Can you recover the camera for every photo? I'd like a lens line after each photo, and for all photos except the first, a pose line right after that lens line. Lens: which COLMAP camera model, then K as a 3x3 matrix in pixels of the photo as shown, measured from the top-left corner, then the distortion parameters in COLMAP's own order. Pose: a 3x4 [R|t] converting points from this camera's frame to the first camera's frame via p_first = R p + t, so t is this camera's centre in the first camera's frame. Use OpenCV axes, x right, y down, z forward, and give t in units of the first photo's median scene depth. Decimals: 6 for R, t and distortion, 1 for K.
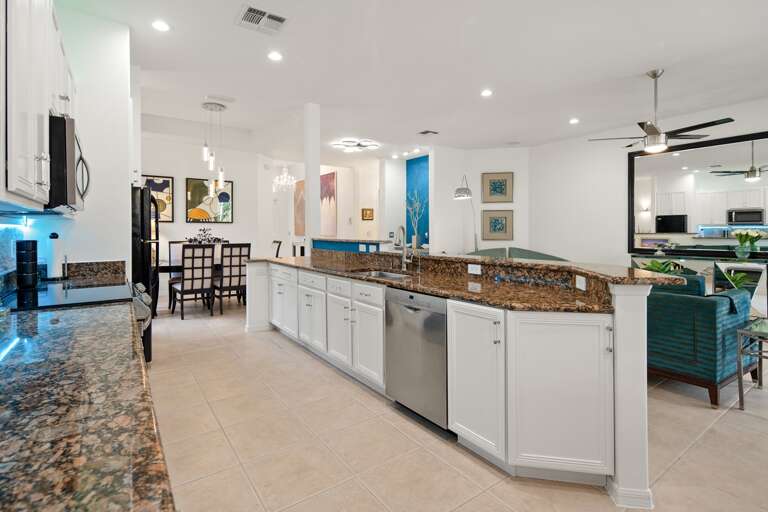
lens RADIAL K [[374.0, 0, 382.0], [0, 374.0, 241.2], [0, 0, 1]] dist [-0.002626, -0.000013]
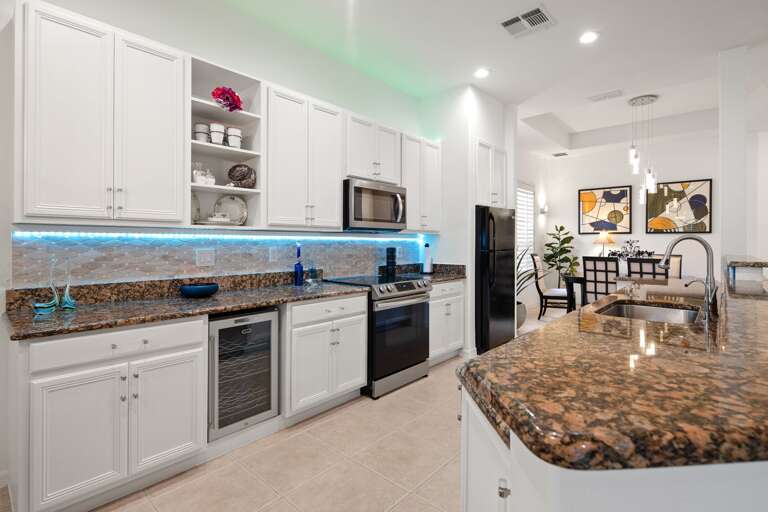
lens RADIAL K [[374.0, 0, 382.0], [0, 374.0, 241.2], [0, 0, 1]] dist [-0.002626, -0.000013]
pose [[0.214280, -0.001039, -0.976772, 0.273259], [-0.030731, 0.999497, -0.007805, -0.005897], [0.976289, 0.031690, 0.214140, 0.229408]]
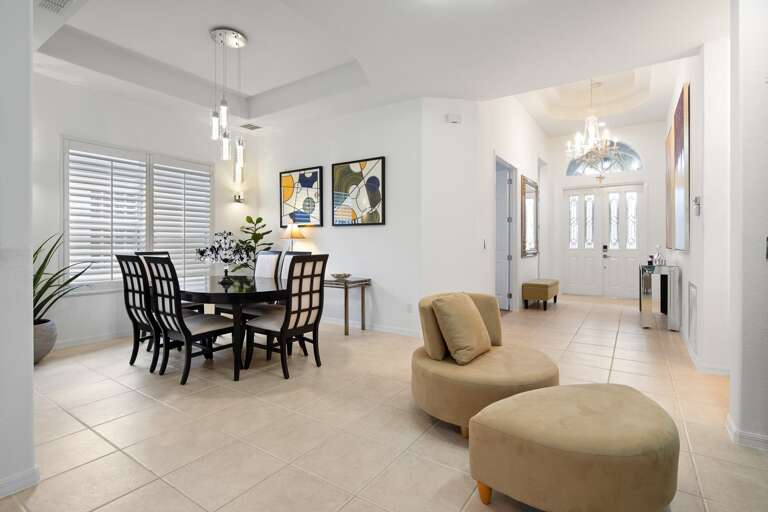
lens RADIAL K [[374.0, 0, 382.0], [0, 374.0, 241.2], [0, 0, 1]] dist [-0.002626, -0.000013]
pose [[0.343043, -0.002508, -0.939316, 0.231713], [-0.029038, 0.999490, -0.013274, -0.017331], [0.938871, 0.031830, 0.342796, 1.043044]]
